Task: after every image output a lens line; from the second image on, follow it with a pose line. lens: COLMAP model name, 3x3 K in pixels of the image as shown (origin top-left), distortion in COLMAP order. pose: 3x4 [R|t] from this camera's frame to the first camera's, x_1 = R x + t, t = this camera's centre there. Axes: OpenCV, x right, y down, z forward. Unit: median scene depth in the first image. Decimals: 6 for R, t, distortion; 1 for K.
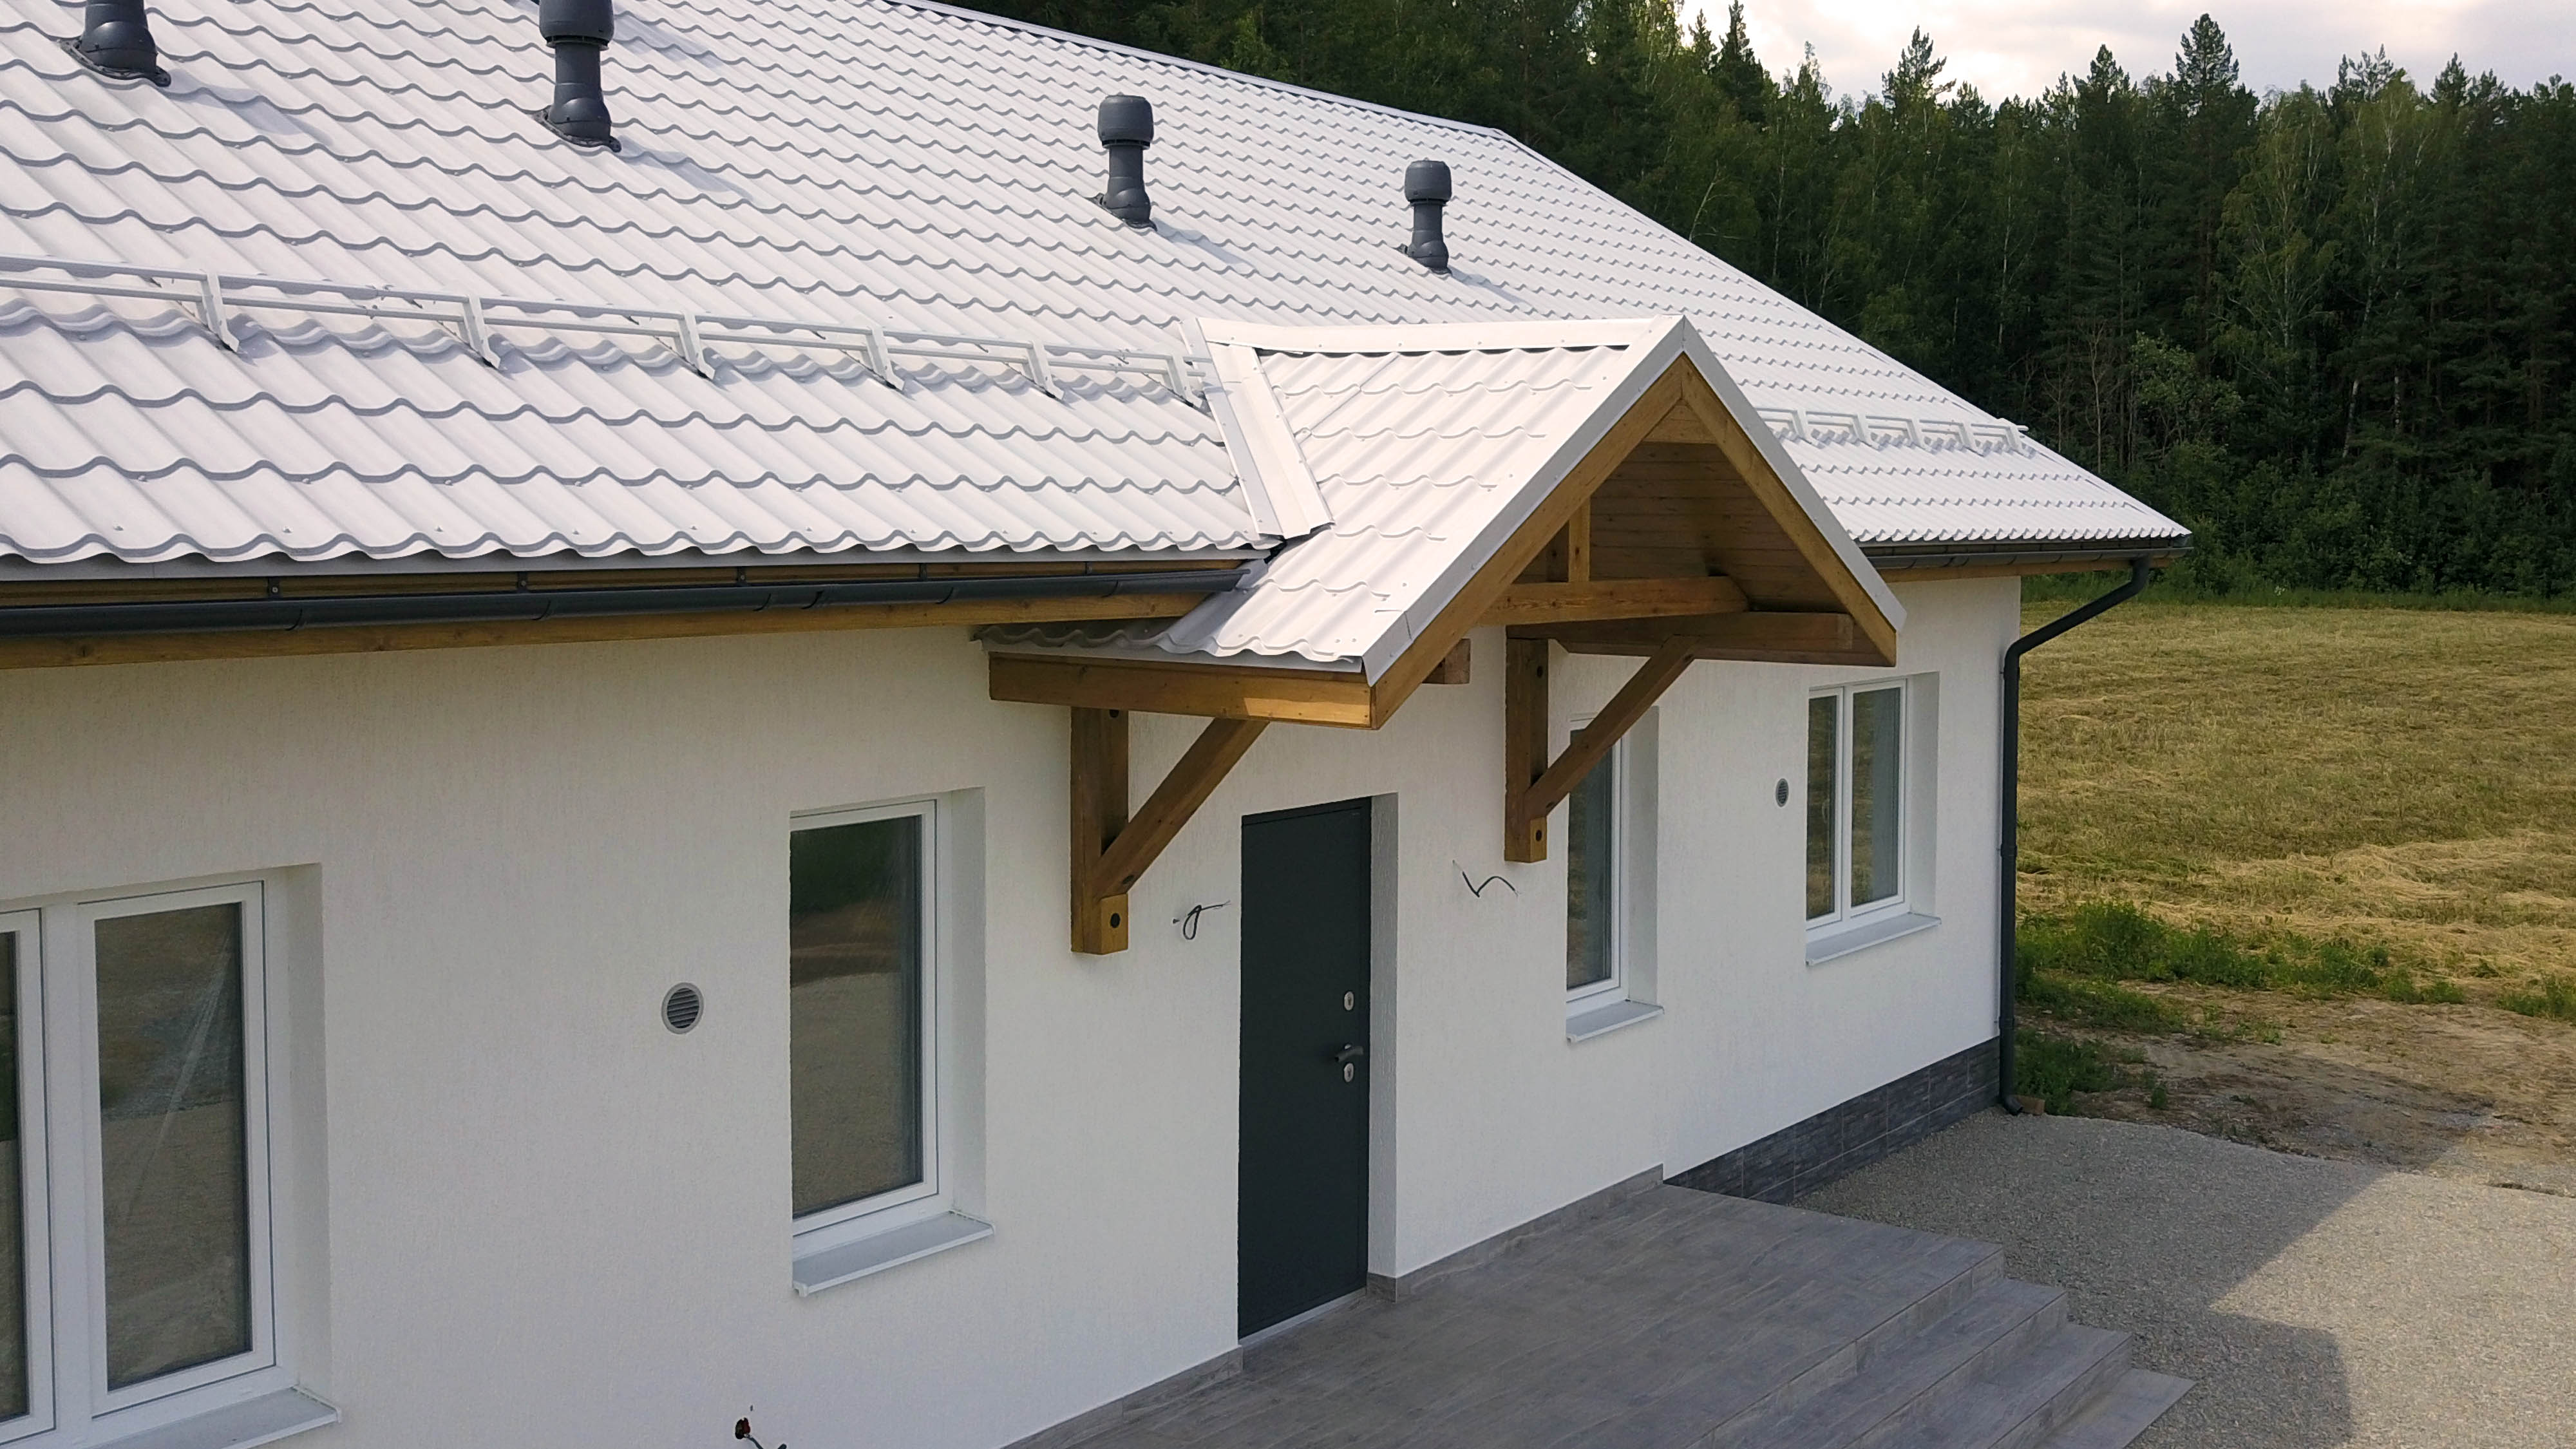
lens RADIAL K [[2494.4, 0, 1448.2], [0, 2494.4, 681.0], [0, 0, 1]] dist [0.022290, 0.003119]
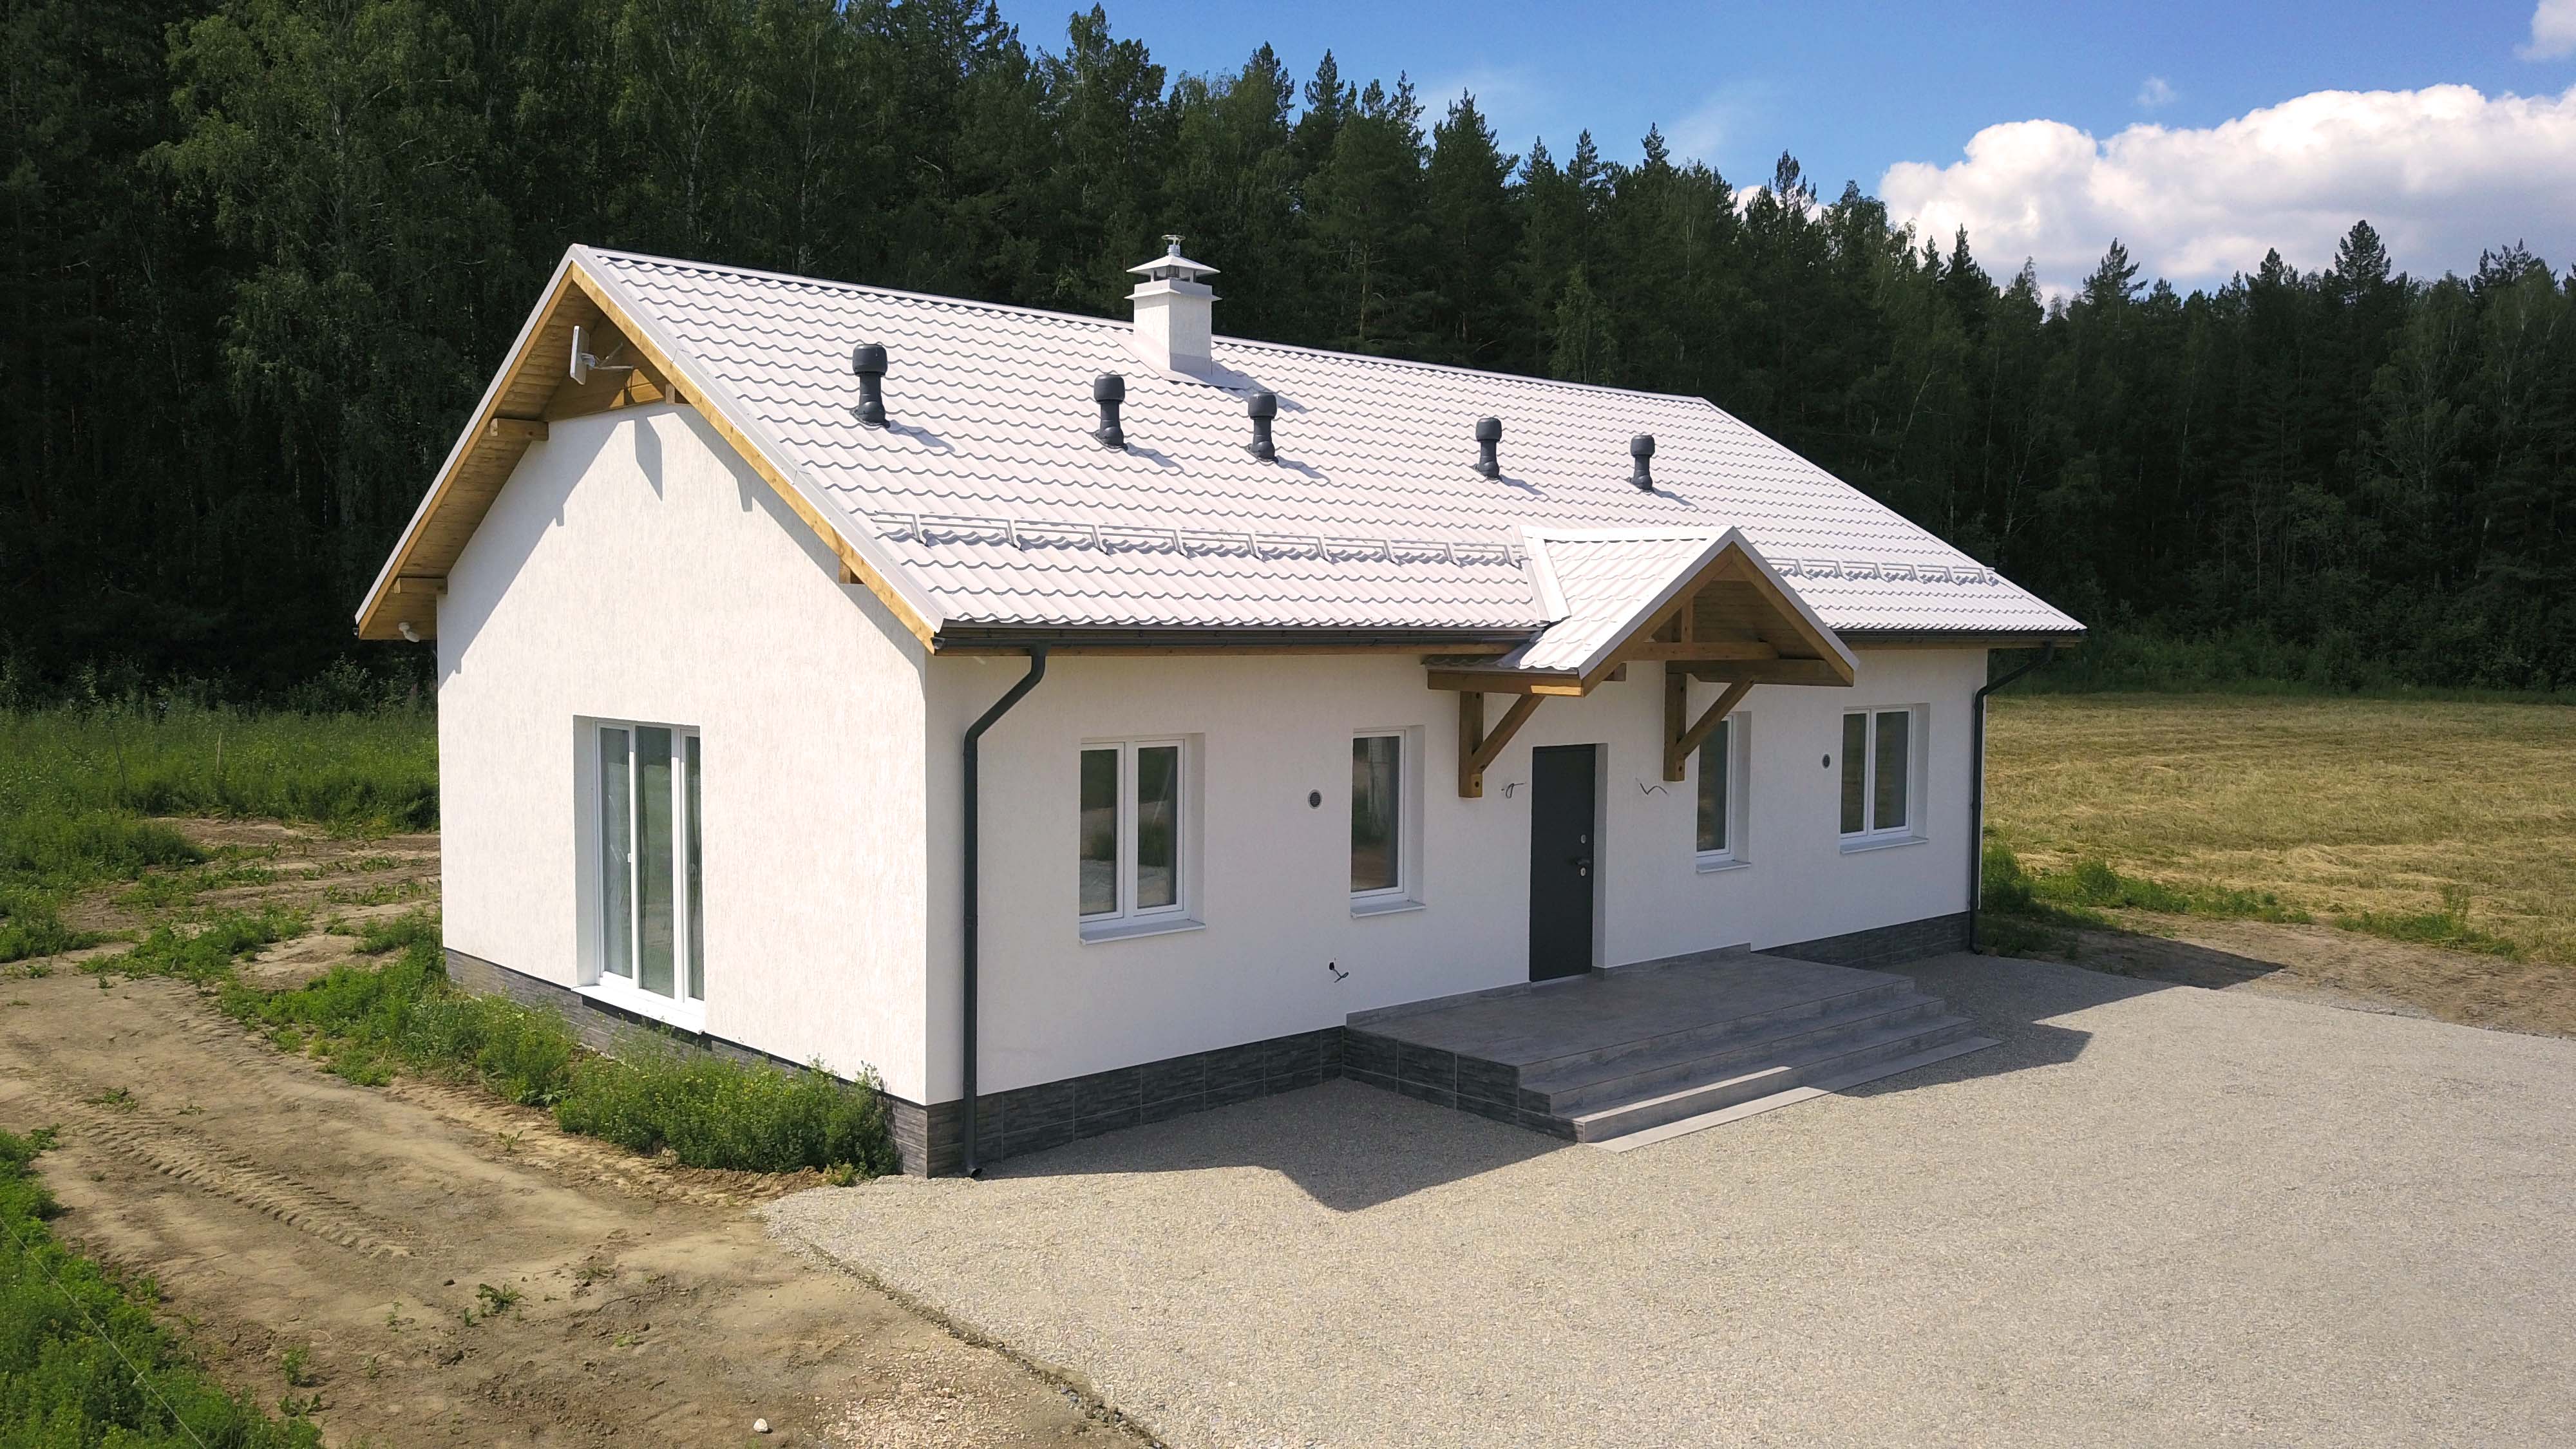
lens RADIAL K [[1927.5, 0, 1275.6], [0, 1927.5, 757.6], [0, 0, 1]] dist [-0.024527, 0.037777]
pose [[0.972535, 0.017157, -0.232125, 0.053338], [-0.016827, 0.999853, 0.003401, 0.034952], [0.232149, 0.000599, 0.972680, -0.421964]]
